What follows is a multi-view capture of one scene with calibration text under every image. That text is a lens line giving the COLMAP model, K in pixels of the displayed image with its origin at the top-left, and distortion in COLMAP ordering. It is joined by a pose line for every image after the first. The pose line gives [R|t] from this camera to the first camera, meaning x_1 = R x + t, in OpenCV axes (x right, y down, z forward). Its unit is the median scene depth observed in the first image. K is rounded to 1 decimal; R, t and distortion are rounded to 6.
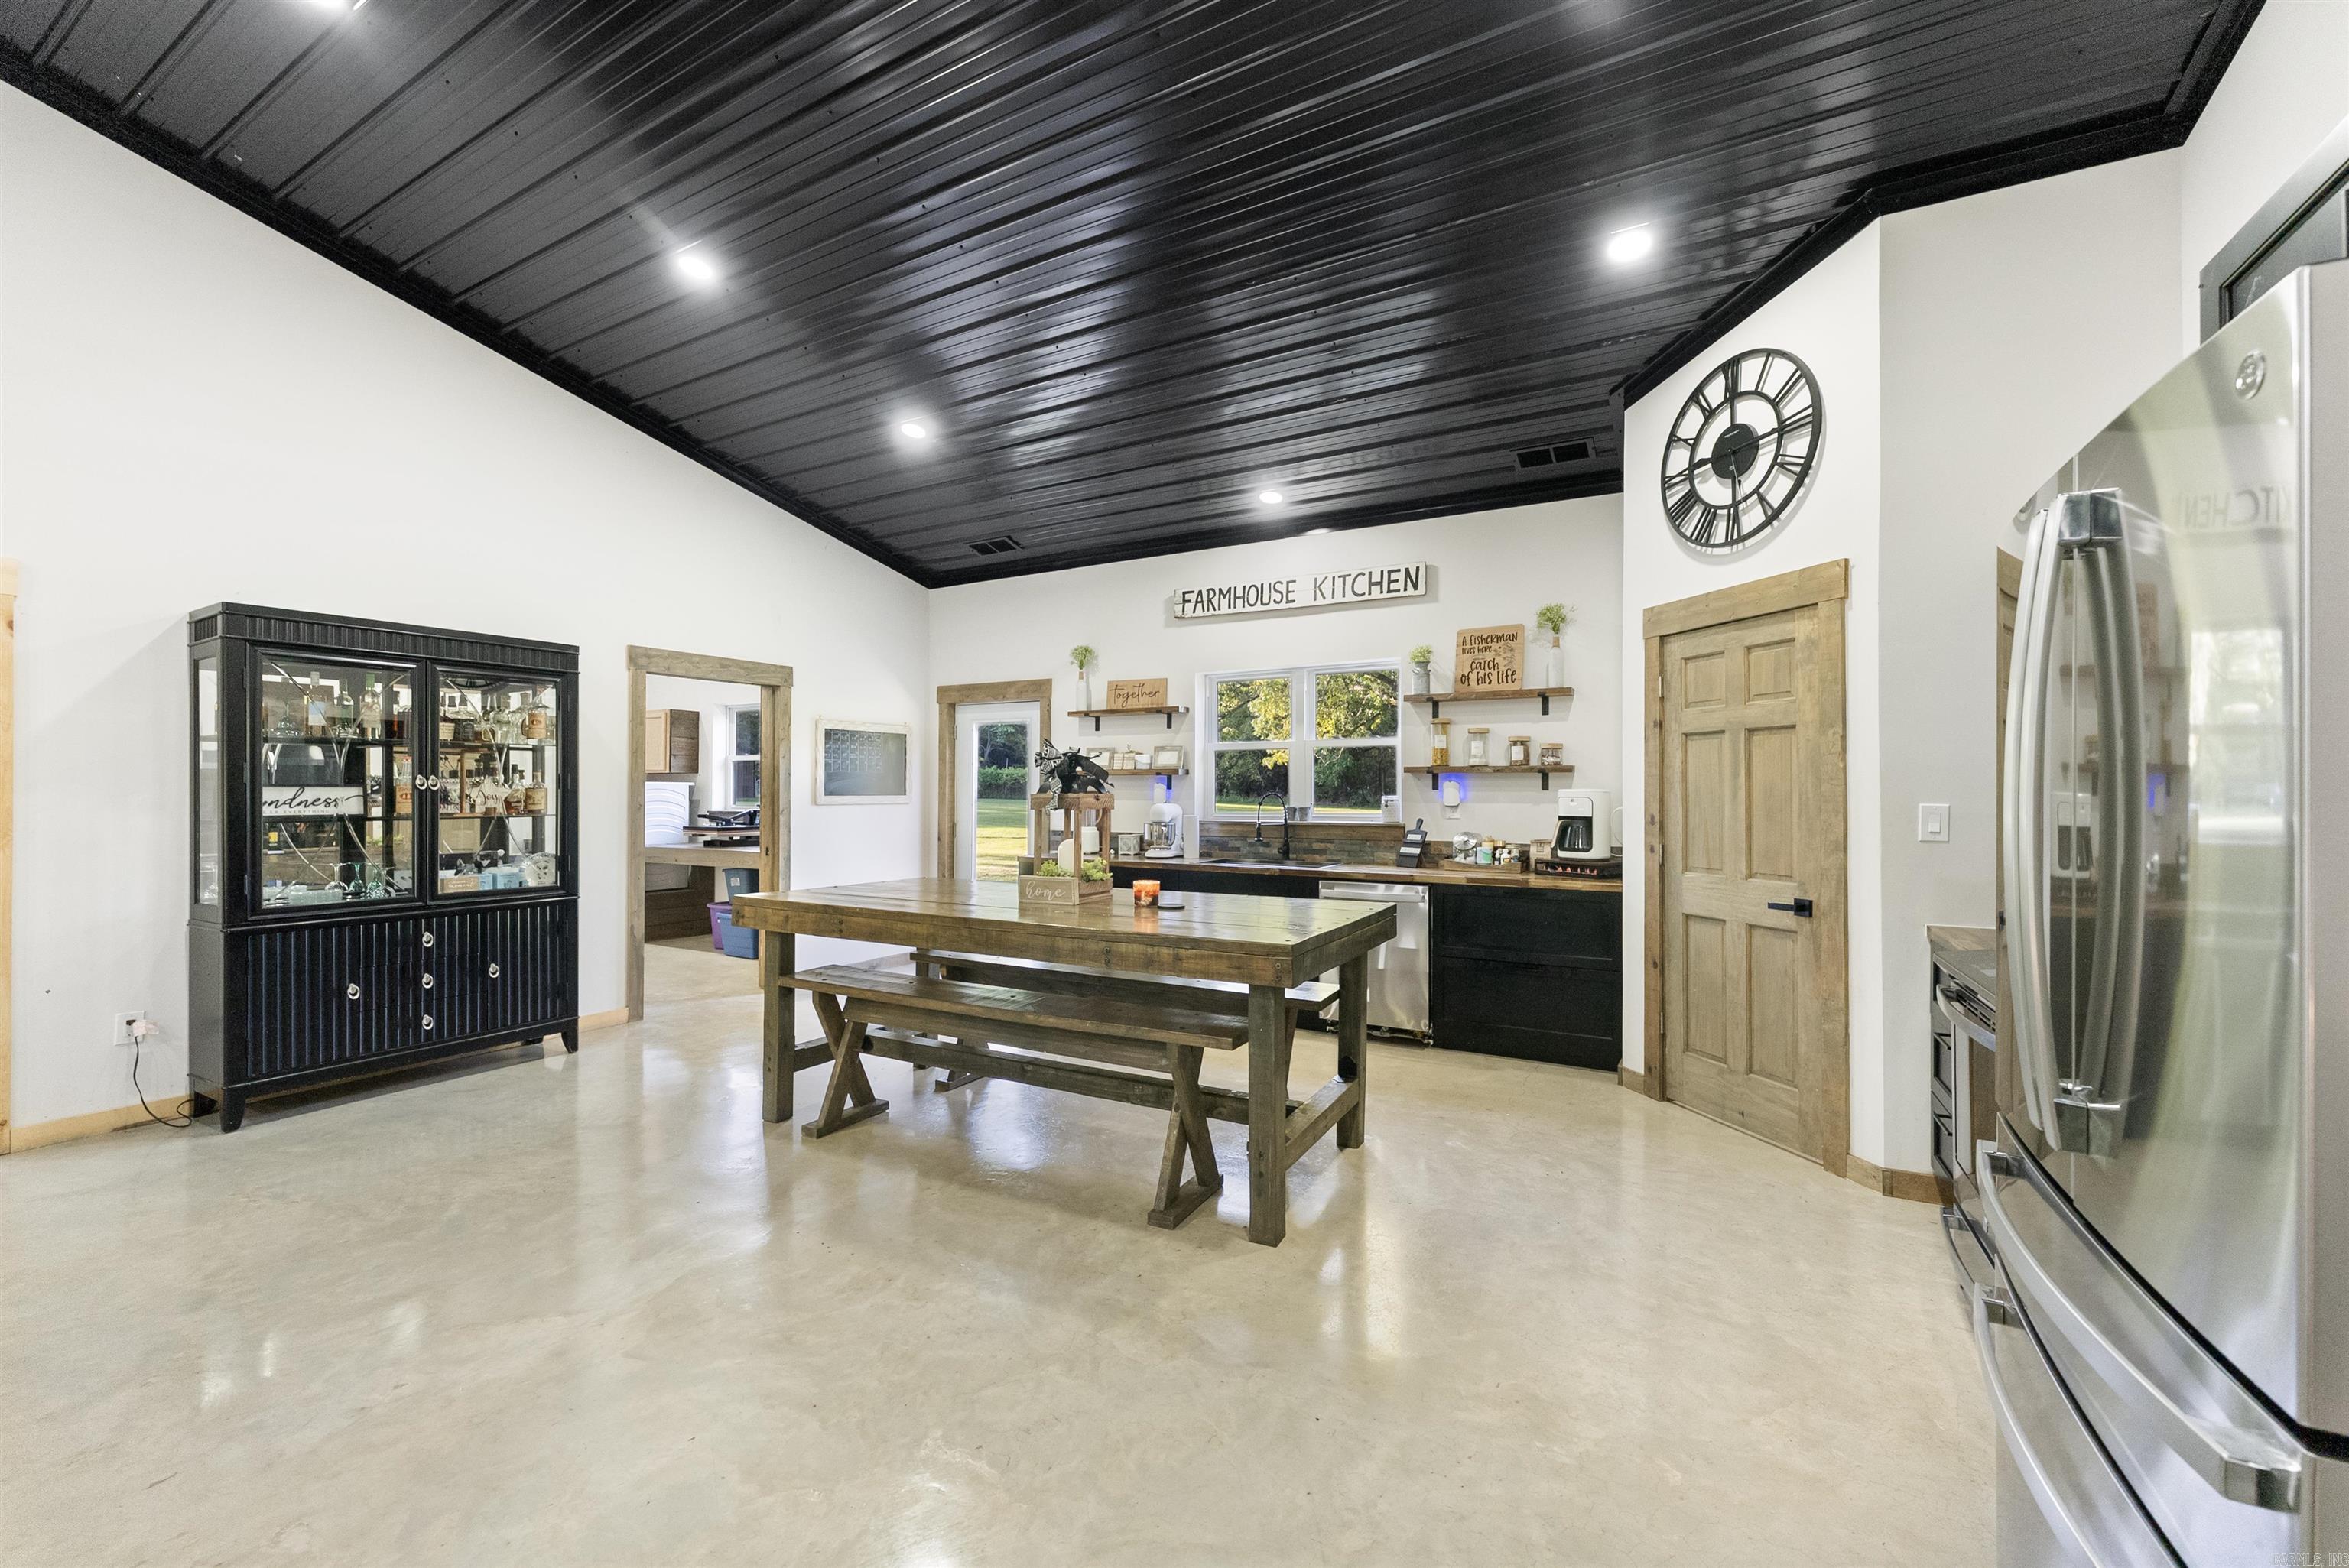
lens RADIAL K [[941.8, 0, 1161.6], [0, 941.8, 788.3], [0, 0, 1]] dist [-0.001721, -0.000105]
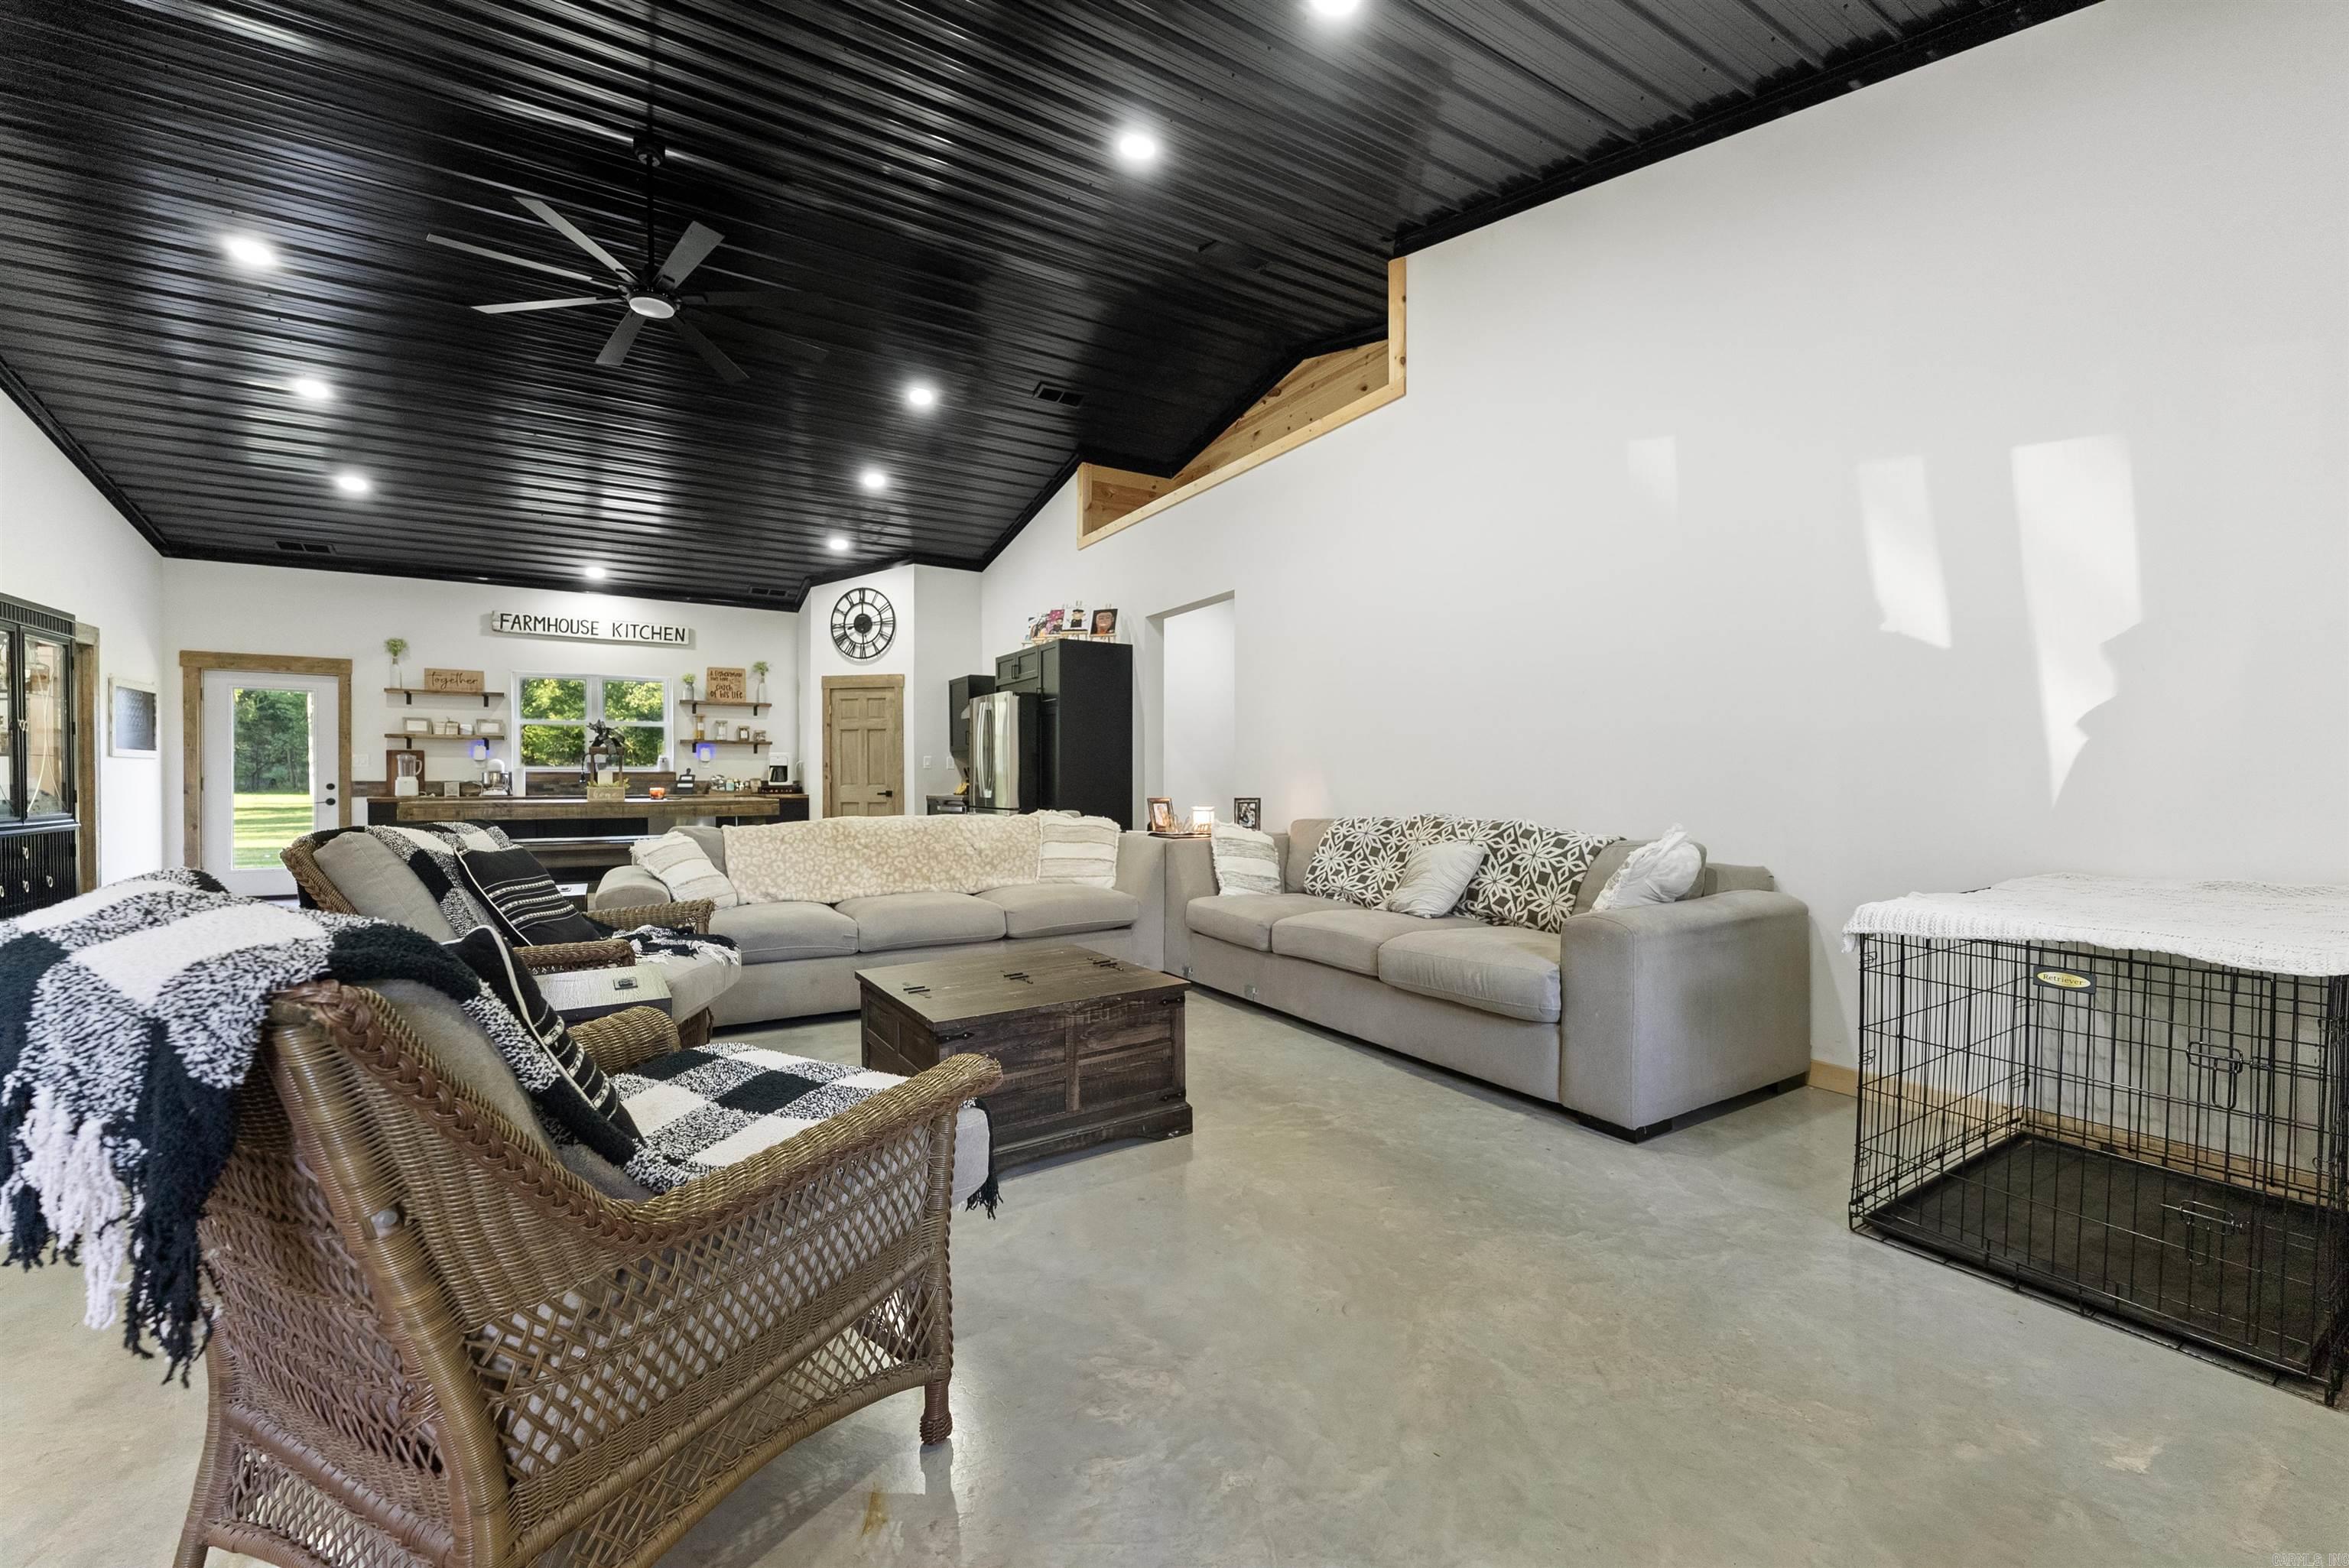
lens RADIAL K [[941.8, 0, 1170.9], [0, 941.8, 786.6], [0, 0, 1]] dist [-0.001721, -0.000105]
pose [[0.477039, -0.011991, 0.878800, -0.876309], [-0.002094, 0.999889, 0.014780, 0.038361], [-0.878880, -0.008891, 0.476961, -0.685507]]
